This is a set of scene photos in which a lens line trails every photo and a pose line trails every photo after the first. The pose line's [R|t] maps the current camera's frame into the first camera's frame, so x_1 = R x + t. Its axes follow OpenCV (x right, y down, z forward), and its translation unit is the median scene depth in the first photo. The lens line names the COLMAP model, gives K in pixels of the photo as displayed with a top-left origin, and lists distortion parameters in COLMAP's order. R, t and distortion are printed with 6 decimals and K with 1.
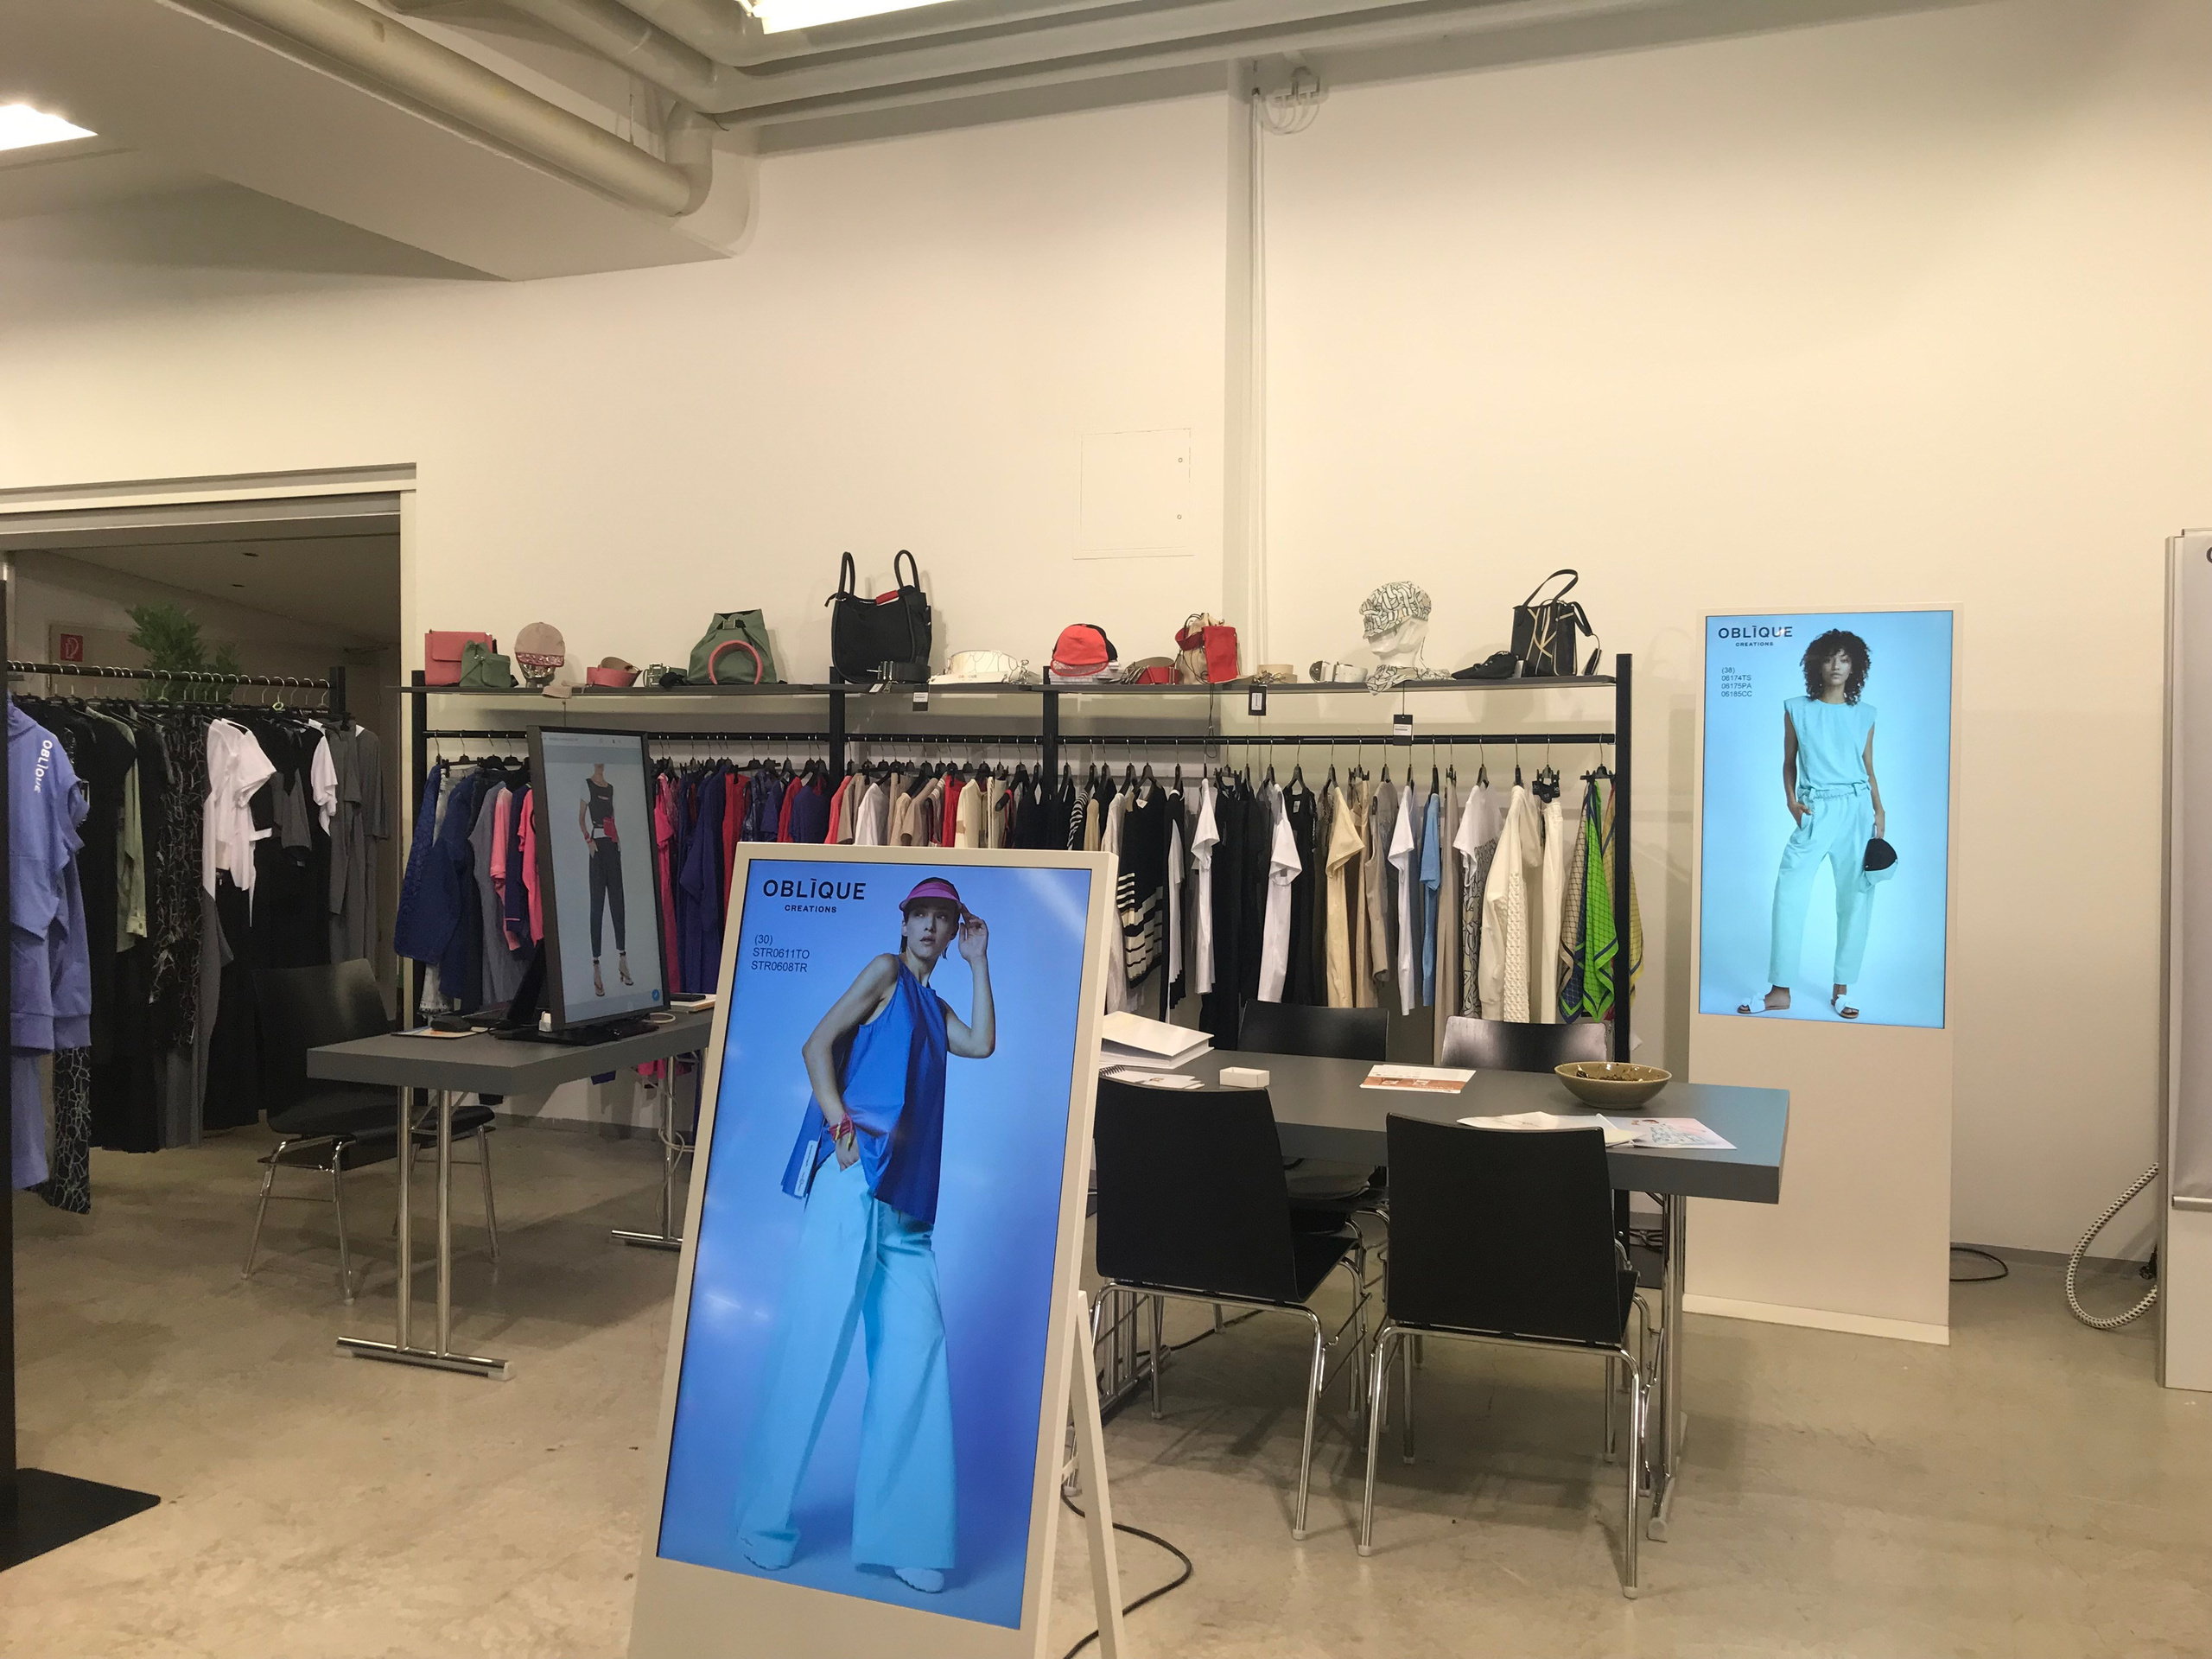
lens RADIAL K [[1804.7, 0, 1098.5], [0, 1804.7, 819.0], [0, 0, 1]] dist [0.044187, -0.061457]
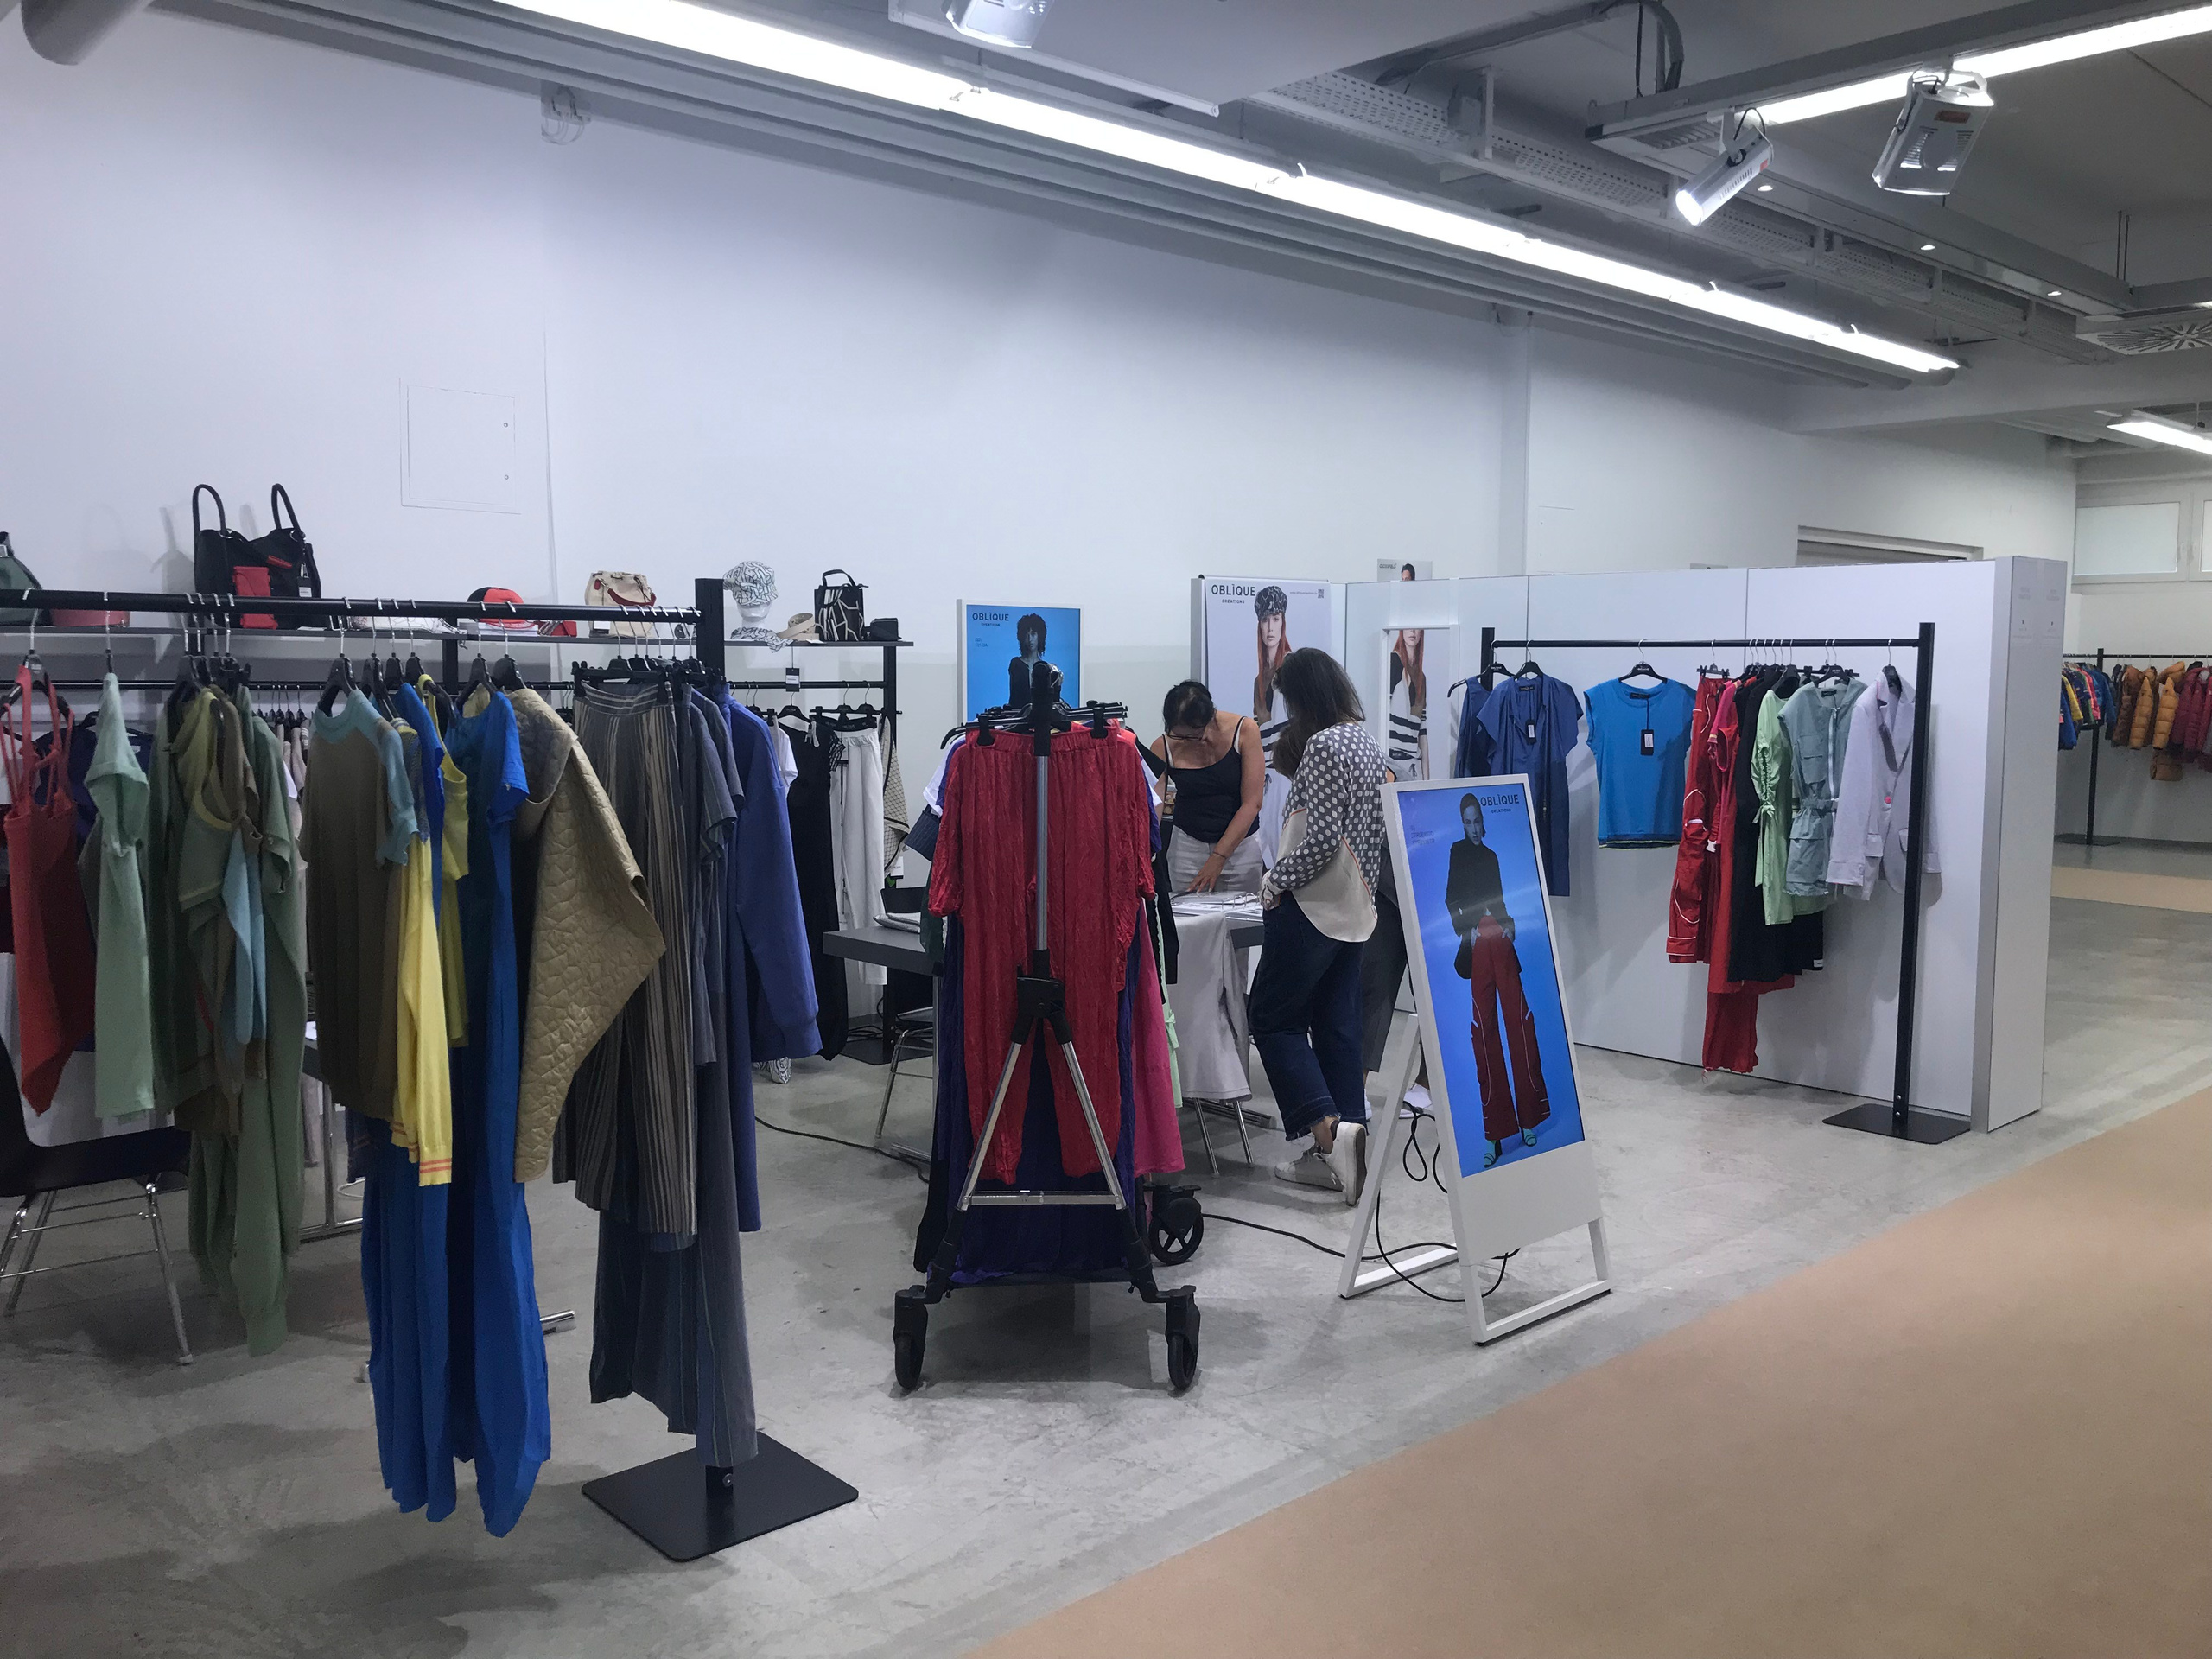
lens RADIAL K [[1804.7, 0, 1090.3], [0, 1804.7, 824.4], [0, 0, 1]] dist [0.044187, -0.061457]
pose [[0.433214, -0.085607, 0.897216, -0.899770], [0.024378, 0.996228, 0.083283, -0.047894], [-0.900961, -0.014207, 0.433667, 0.232540]]
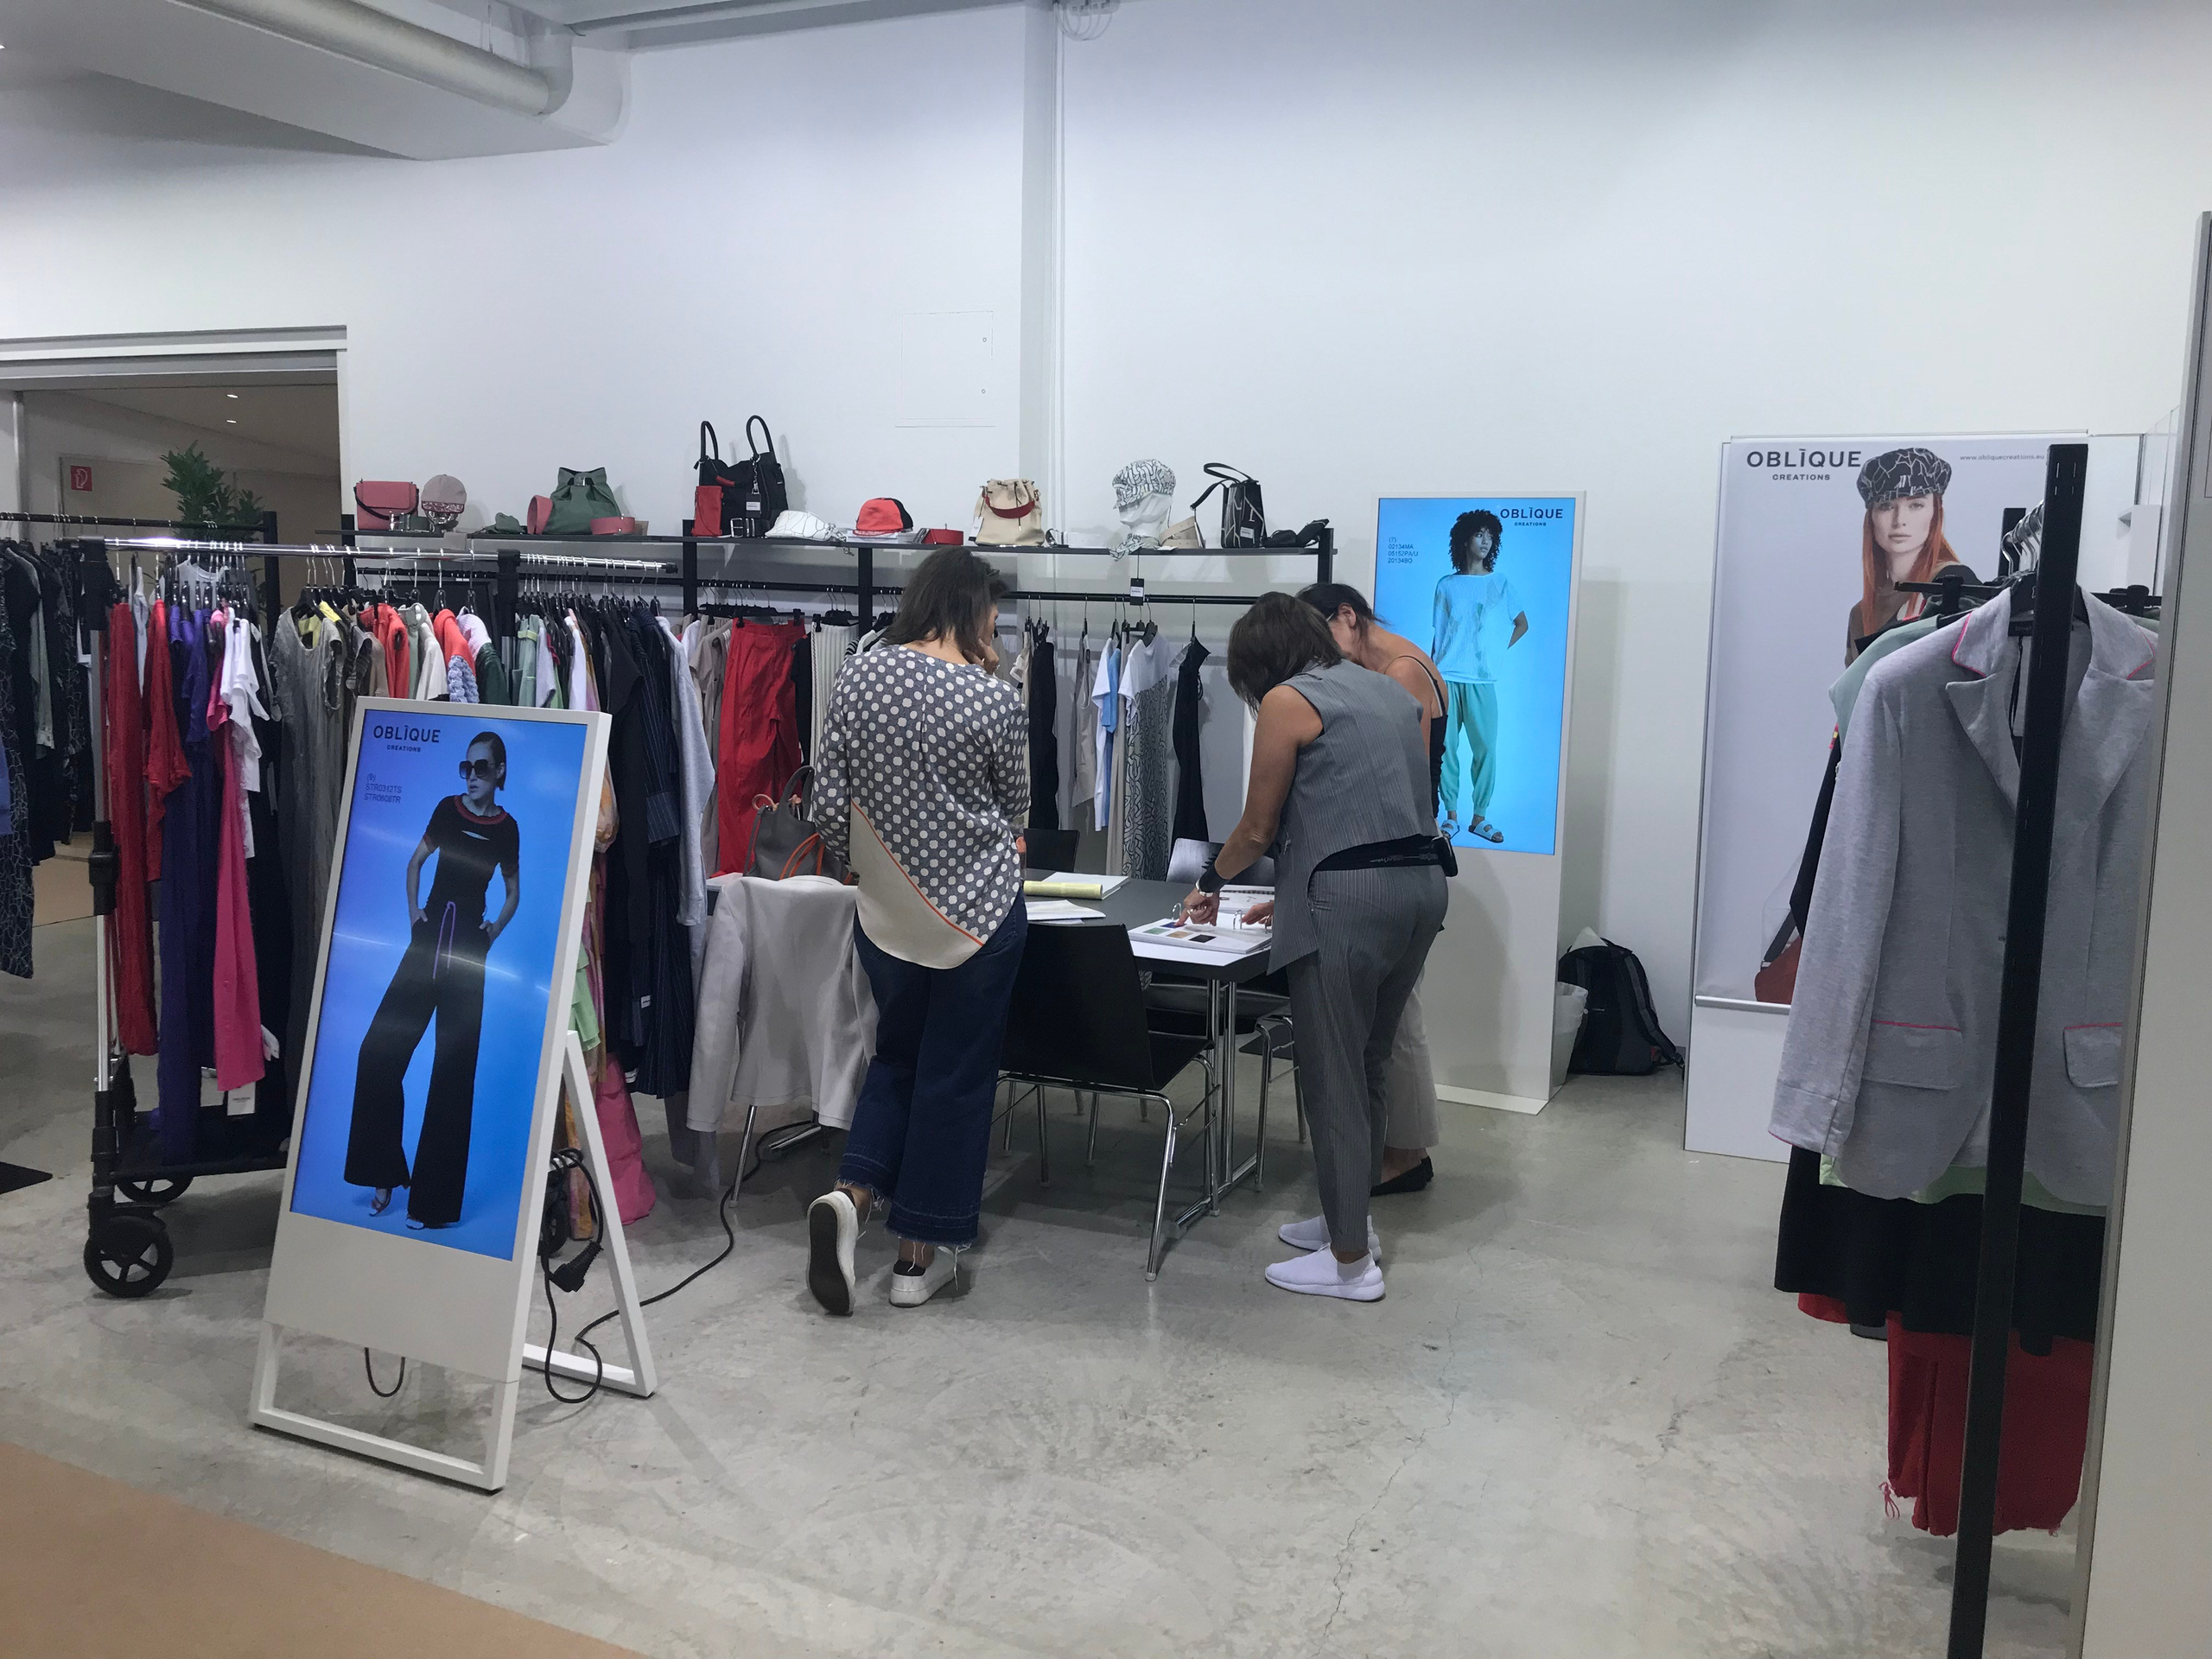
lens RADIAL K [[1804.7, 0, 1112.2], [0, 1804.7, 827.5], [0, 0, 1]] dist [0.044187, -0.061457]
pose [[0.998814, 0.021043, -0.043911, 0.201805], [-0.016170, 0.993963, 0.108514, -0.023370], [0.045929, -0.107675, 0.993125, -0.165757]]
